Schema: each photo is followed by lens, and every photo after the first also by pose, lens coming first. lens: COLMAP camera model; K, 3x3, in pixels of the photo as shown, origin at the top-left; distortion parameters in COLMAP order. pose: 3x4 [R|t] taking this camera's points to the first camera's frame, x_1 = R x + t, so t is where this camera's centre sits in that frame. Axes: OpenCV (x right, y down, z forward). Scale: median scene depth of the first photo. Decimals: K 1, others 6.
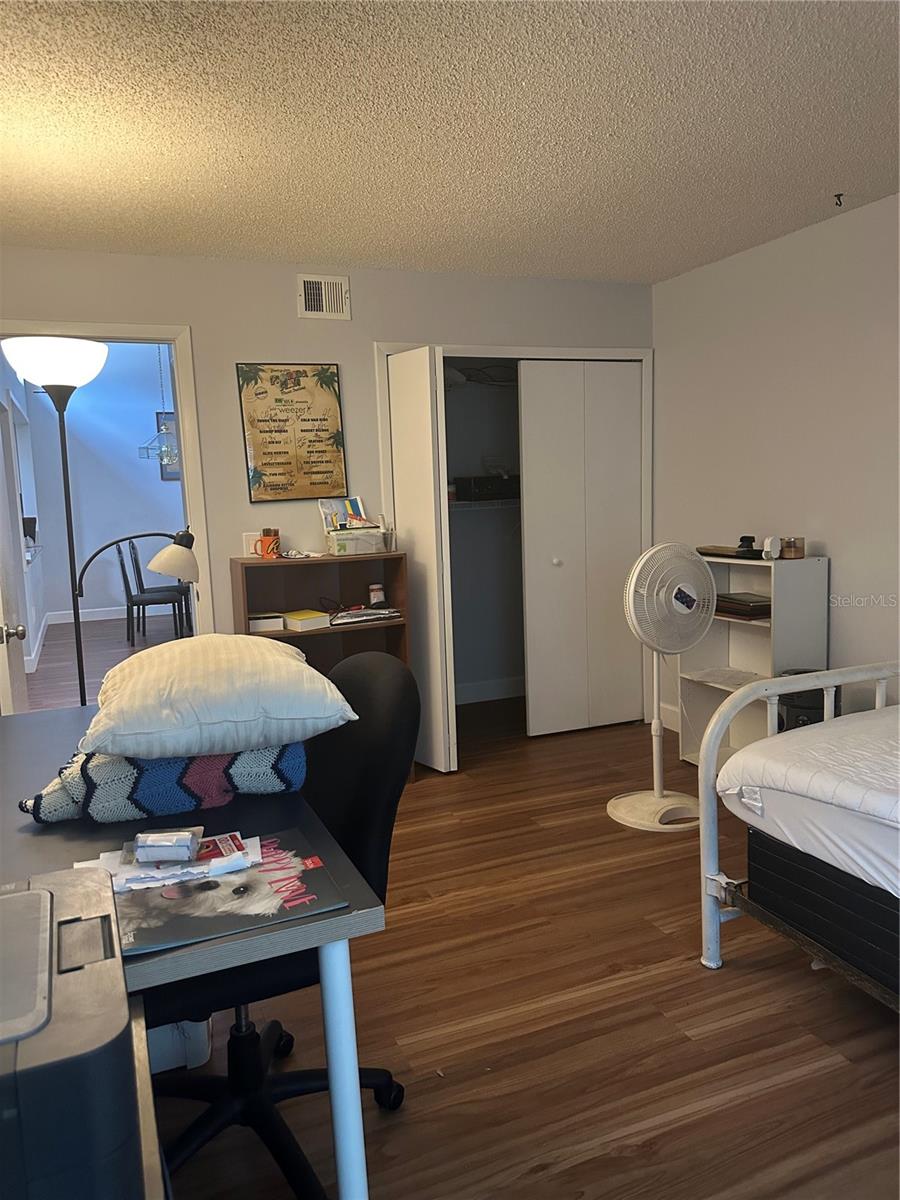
lens RADIAL K [[846.4, 0, 450.0], [0, 846.4, 600.0], [0, 0, 1]] dist [0.033276, -0.082545]
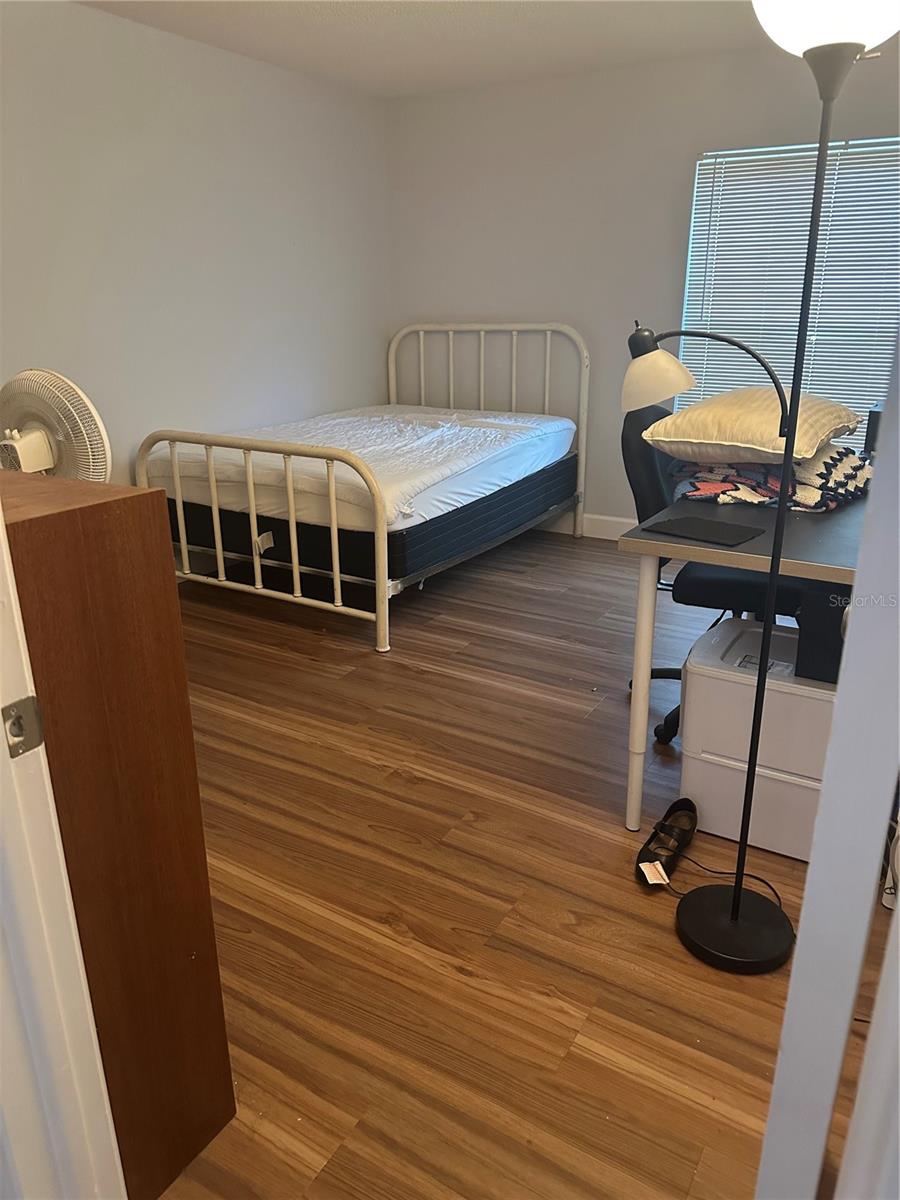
lens RADIAL K [[846.4, 0, 450.0], [0, 846.4, 600.0], [0, 0, 1]] dist [0.033276, -0.082545]
pose [[-0.609127, -0.222527, 0.761214, -0.830463], [0.115462, 0.924719, 0.362717, -0.153862], [-0.784623, 0.308832, -0.537578, 1.659475]]
